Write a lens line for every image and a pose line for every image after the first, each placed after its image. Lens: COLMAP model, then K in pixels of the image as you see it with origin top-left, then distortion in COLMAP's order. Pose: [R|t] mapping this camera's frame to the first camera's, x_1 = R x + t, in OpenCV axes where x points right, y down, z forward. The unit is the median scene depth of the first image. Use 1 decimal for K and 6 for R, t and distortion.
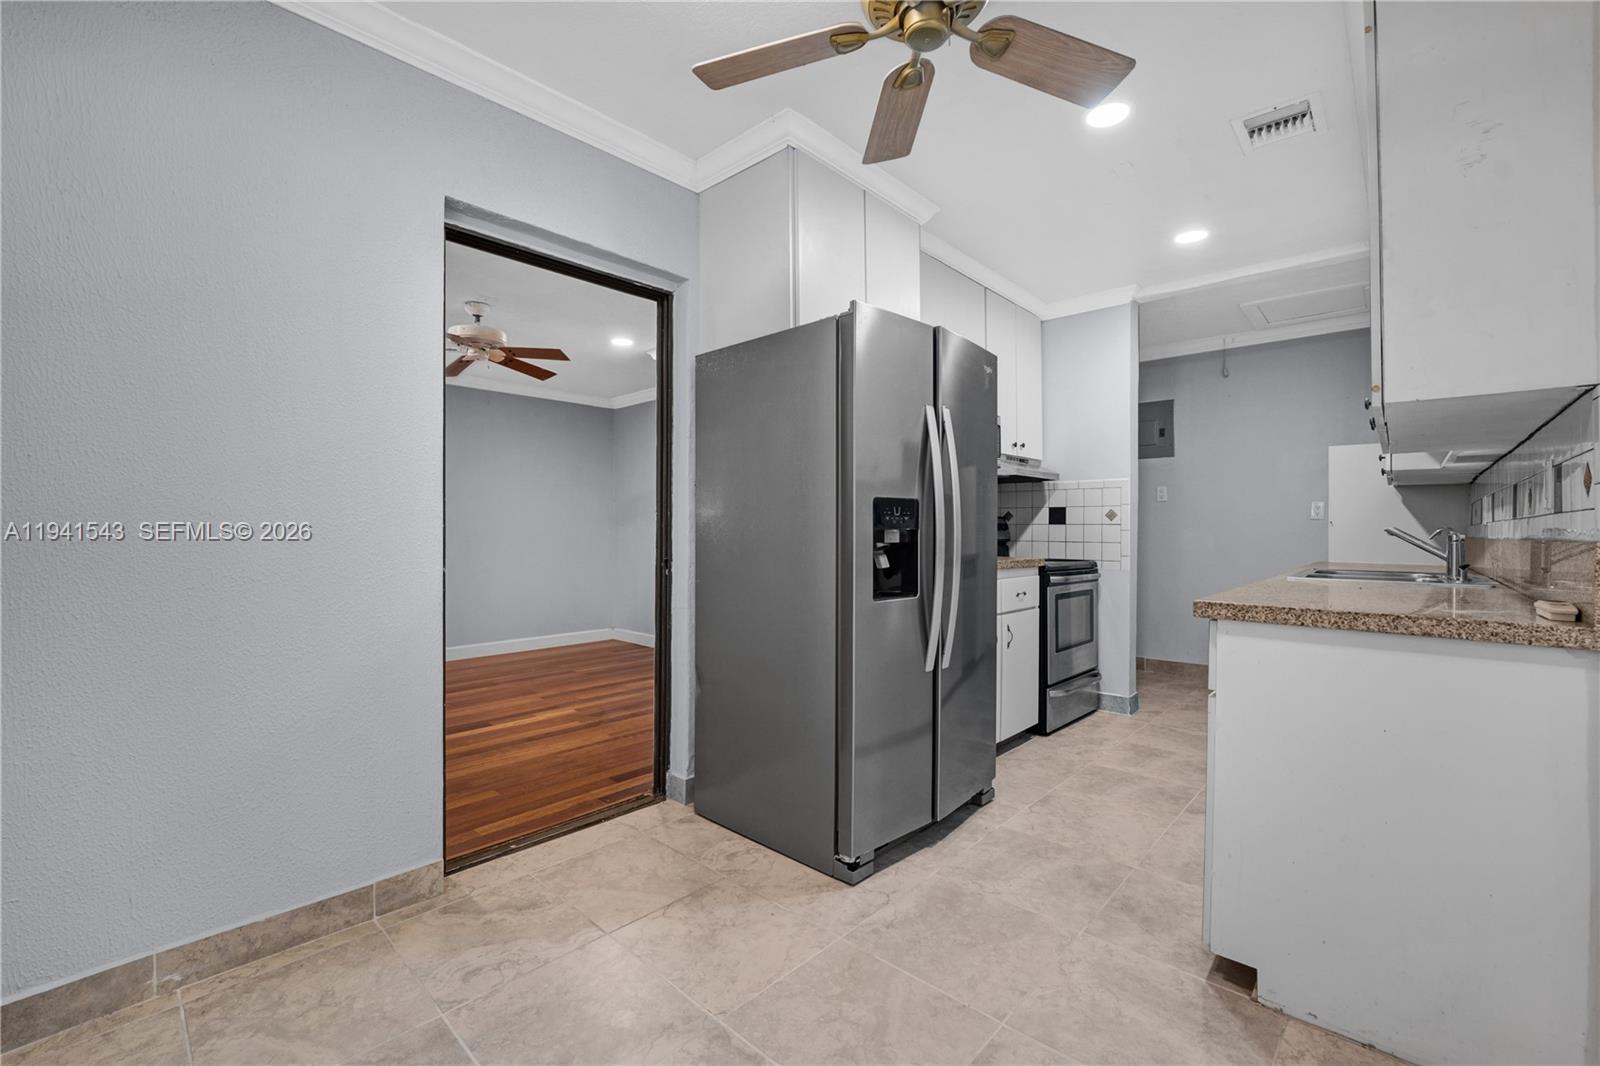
lens RADIAL K [[682.3, 0, 800.6], [0, 682.3, 513.8], [0, 0, 1]] dist [-0.019184, -0.001052]
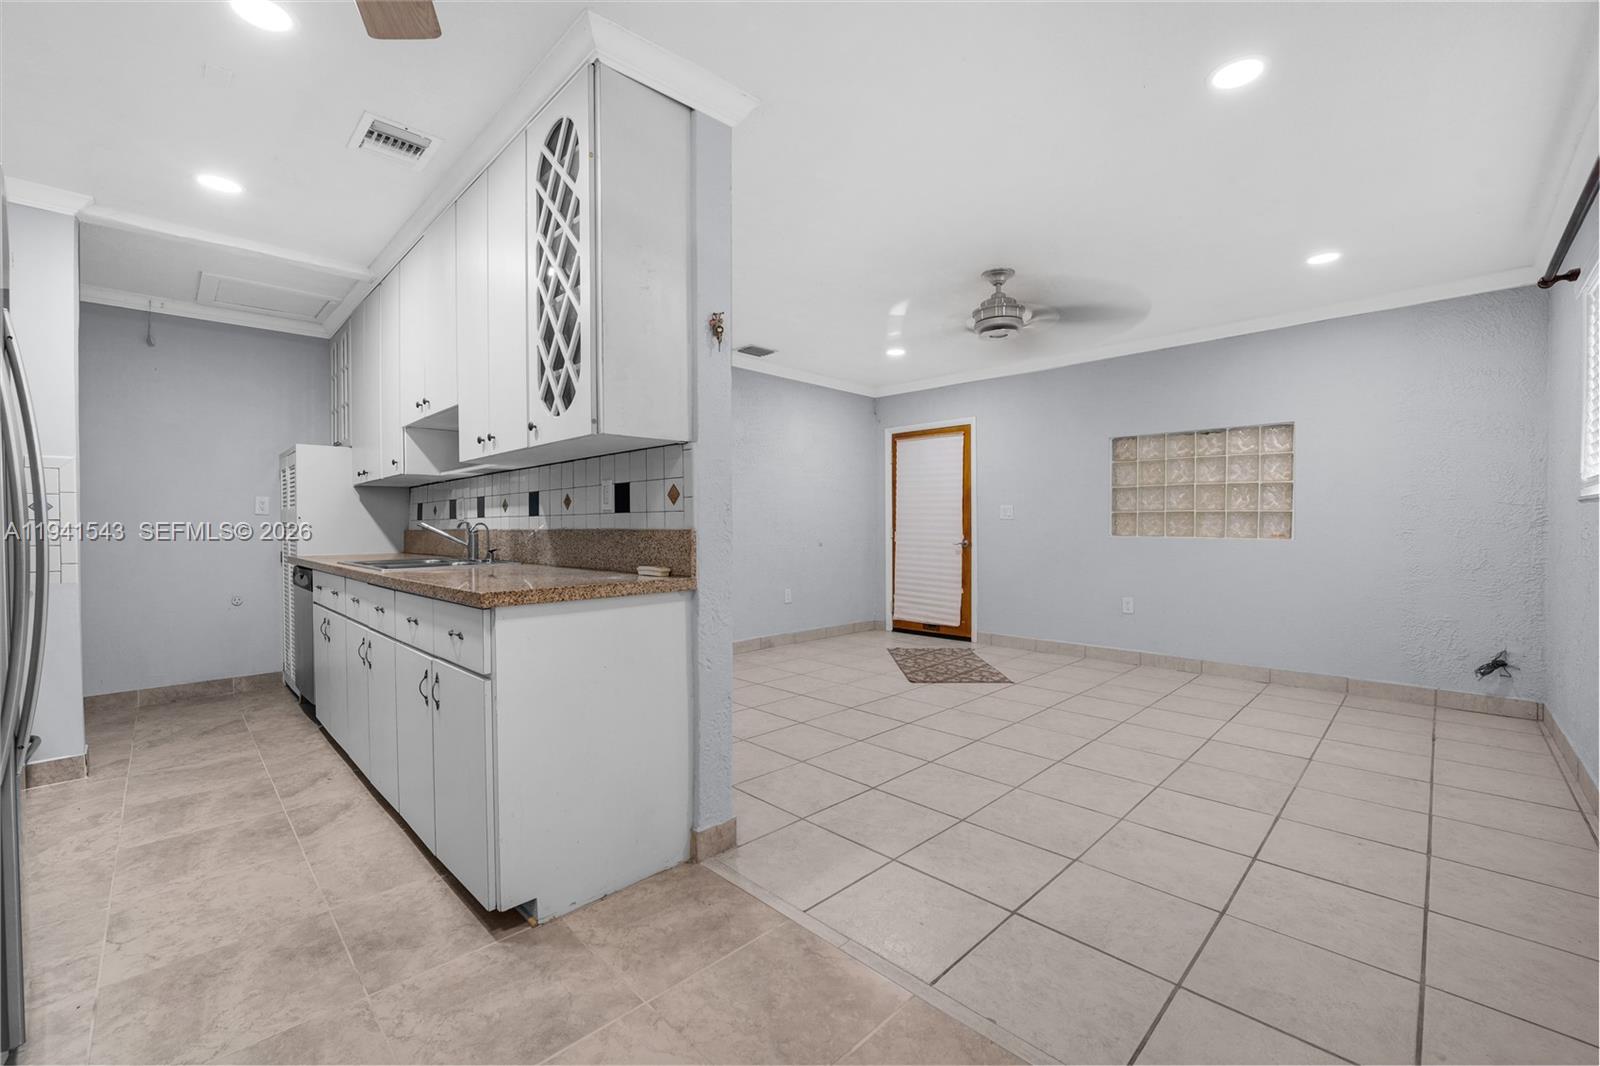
lens RADIAL K [[650.2, 0, 792.7], [0, 650.2, 528.3], [0, 0, 1]] dist [-0.023469, -0.000099]
pose [[0.049934, -0.014960, 0.998640, -0.229226], [-0.011872, 0.999808, 0.015571, 0.004265], [-0.998682, -0.012634, 0.049747, 0.278553]]
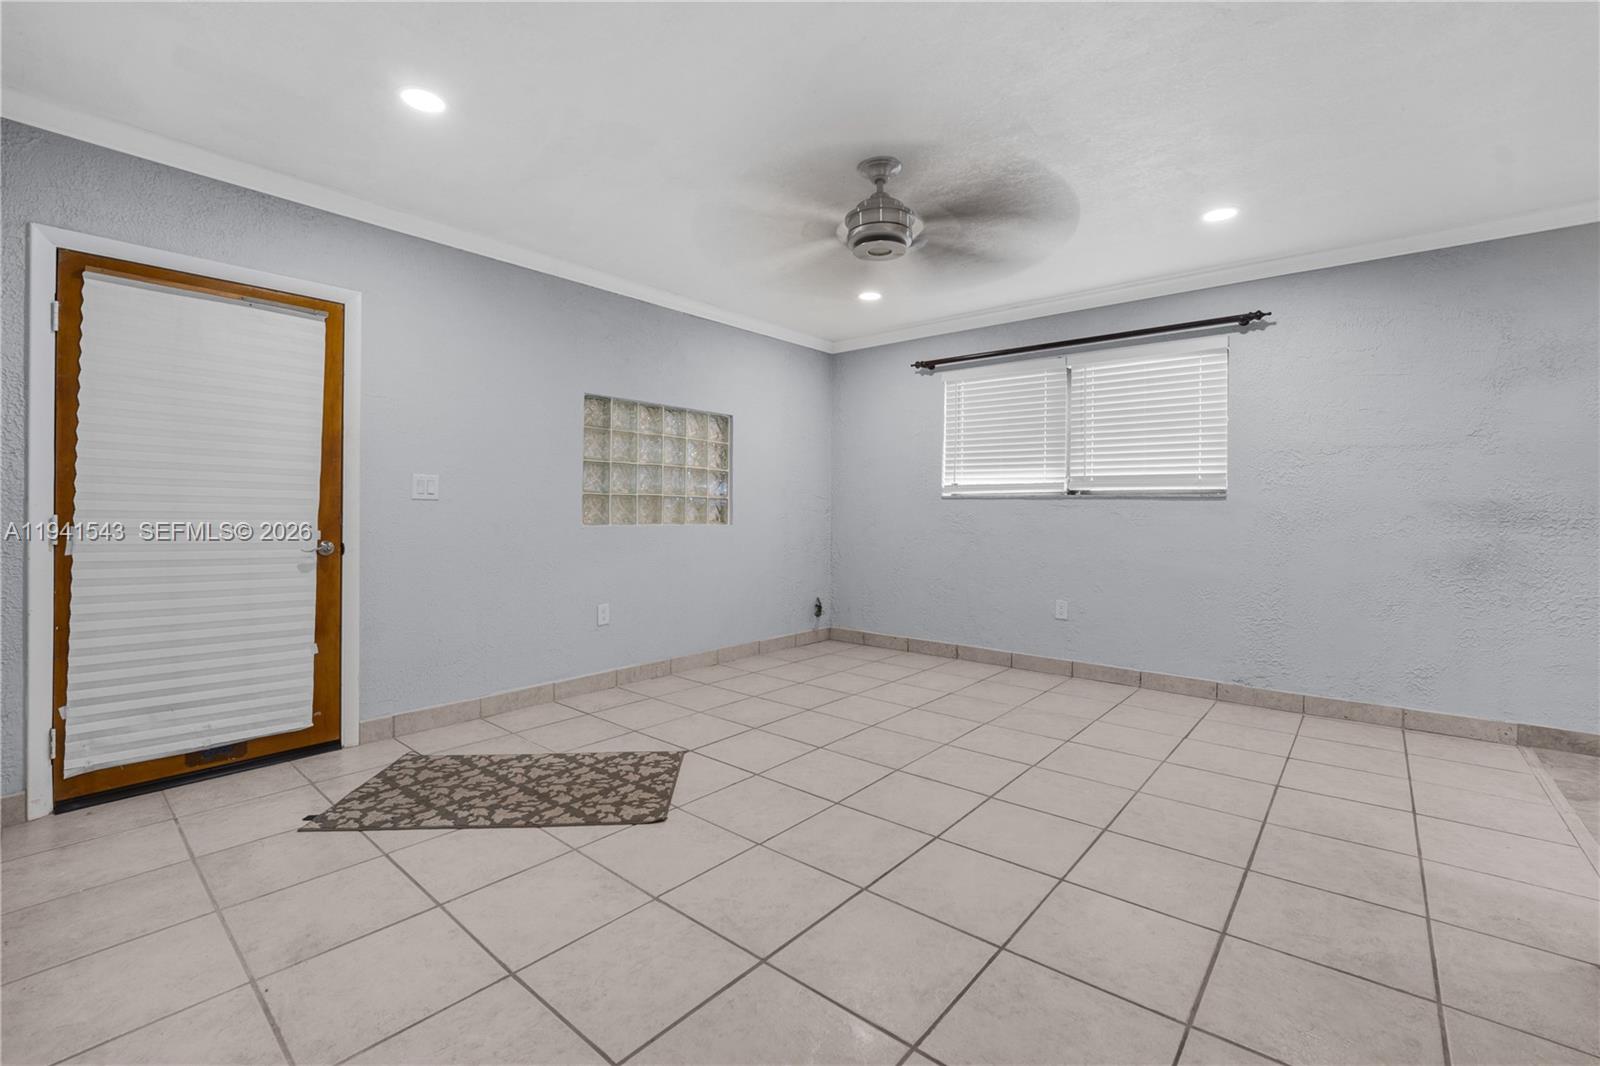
lens RADIAL K [[682.3, 0, 800.6], [0, 682.3, 513.8], [0, 0, 1]] dist [-0.019184, -0.001052]
pose [[-0.999205, -0.013308, -0.037588, 1.259335], [-0.012986, 0.999877, -0.008780, 0.026610], [0.037701, -0.008284, -0.999255, 0.922881]]
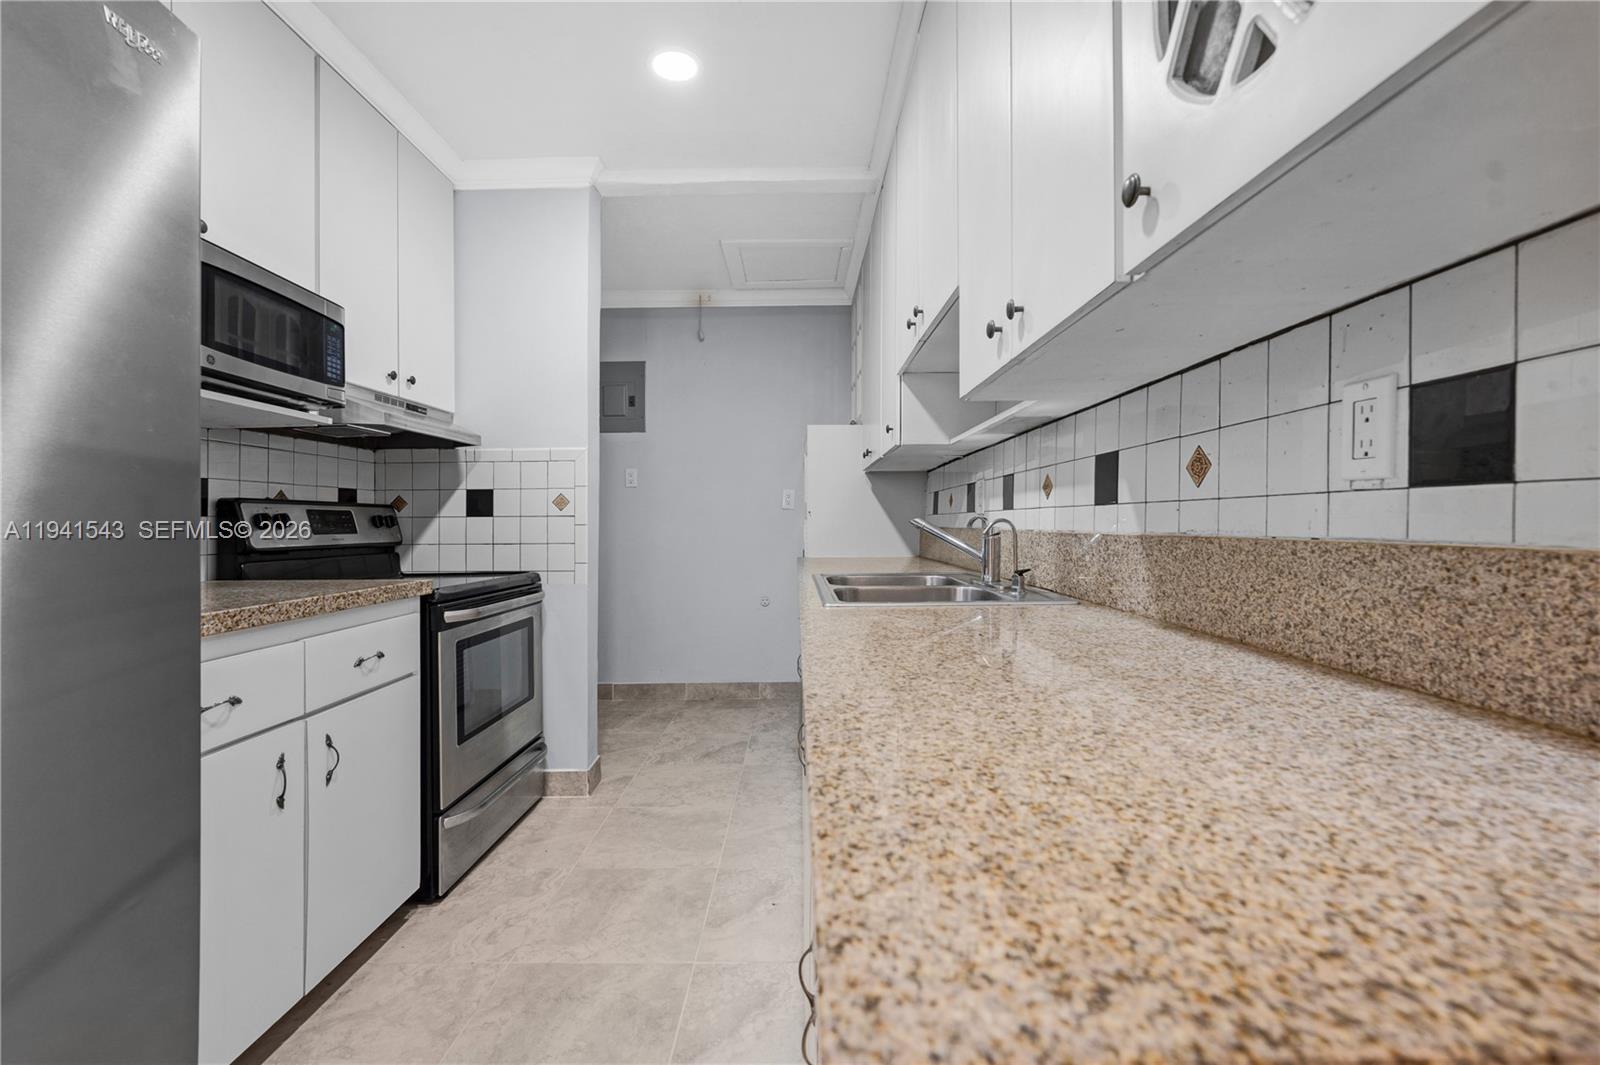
lens RADIAL K [[662.3, 0, 790.9], [0, 662.3, 517.8], [0, 0, 1]] dist [-0.021461, 0.000041]
pose [[0.749499, -0.006776, 0.661971, 0.286891], [-0.004361, 0.999875, 0.015173, 0.009250], [-0.661991, -0.014259, 0.749376, 0.531931]]
